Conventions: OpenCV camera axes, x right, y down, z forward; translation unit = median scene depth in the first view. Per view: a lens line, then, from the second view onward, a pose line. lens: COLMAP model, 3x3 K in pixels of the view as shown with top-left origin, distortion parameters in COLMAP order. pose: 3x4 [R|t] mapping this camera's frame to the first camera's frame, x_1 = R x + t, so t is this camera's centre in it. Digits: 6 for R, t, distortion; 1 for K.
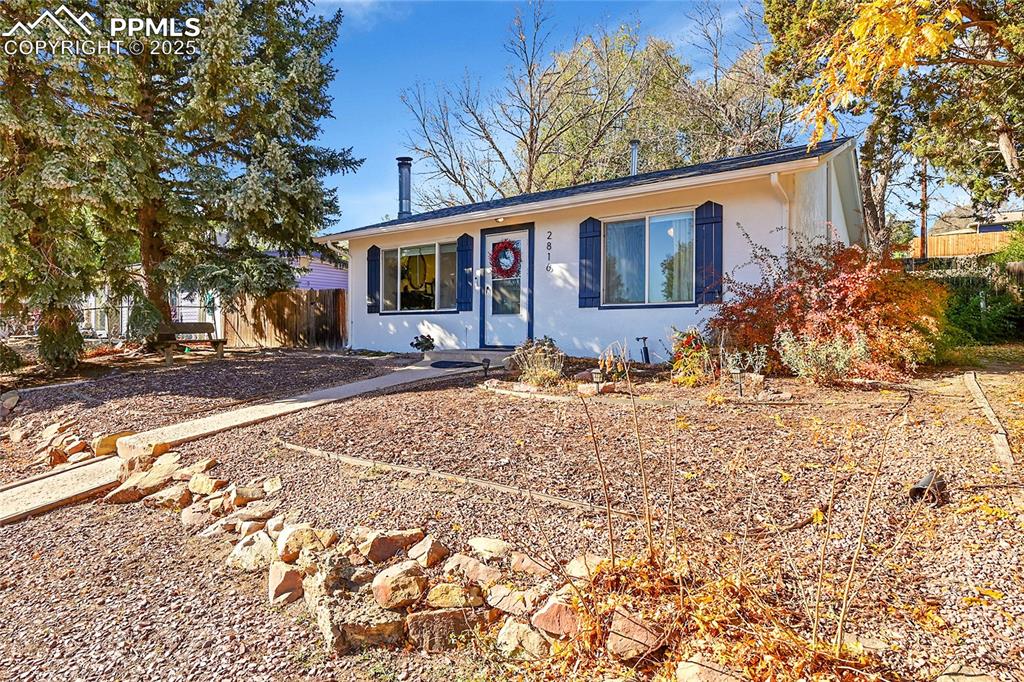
lens RADIAL K [[559.9, 0, 511.6], [0, 559.9, 335.2], [0, 0, 1]] dist [-0.000103, -0.000021]
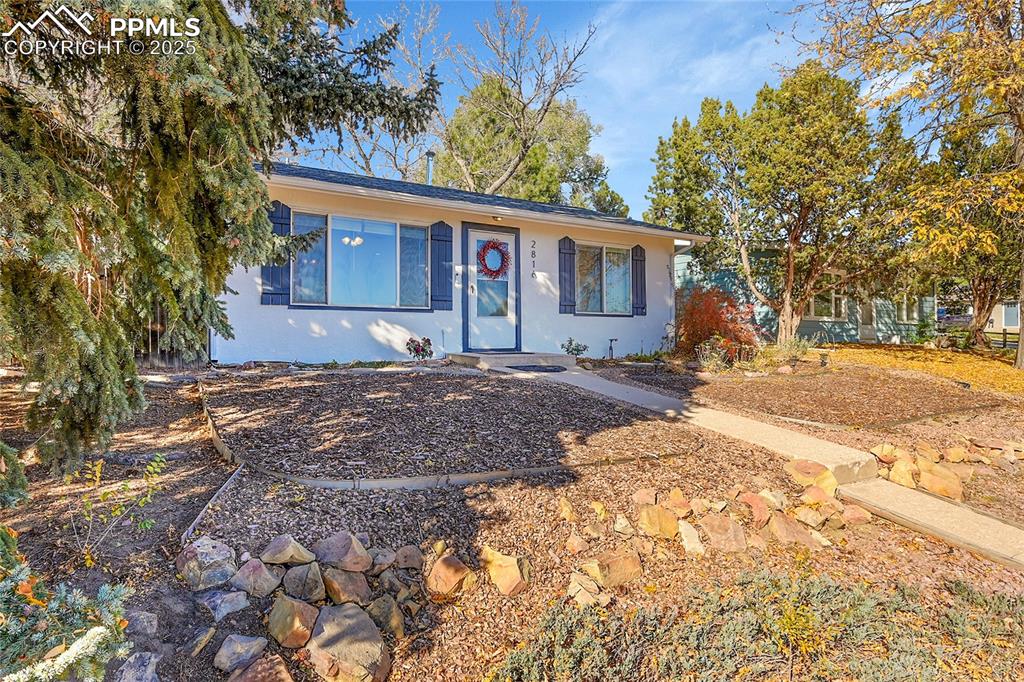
lens RADIAL K [[559.9, 0, 511.6], [0, 559.9, 342.5], [0, 0, 1]] dist [-0.000103, -0.000021]
pose [[0.375762, -0.009888, 0.926664, -0.884955], [0.005200, 0.999950, 0.008561, -0.000828], [-0.926702, 0.001602, 0.375794, 0.604086]]
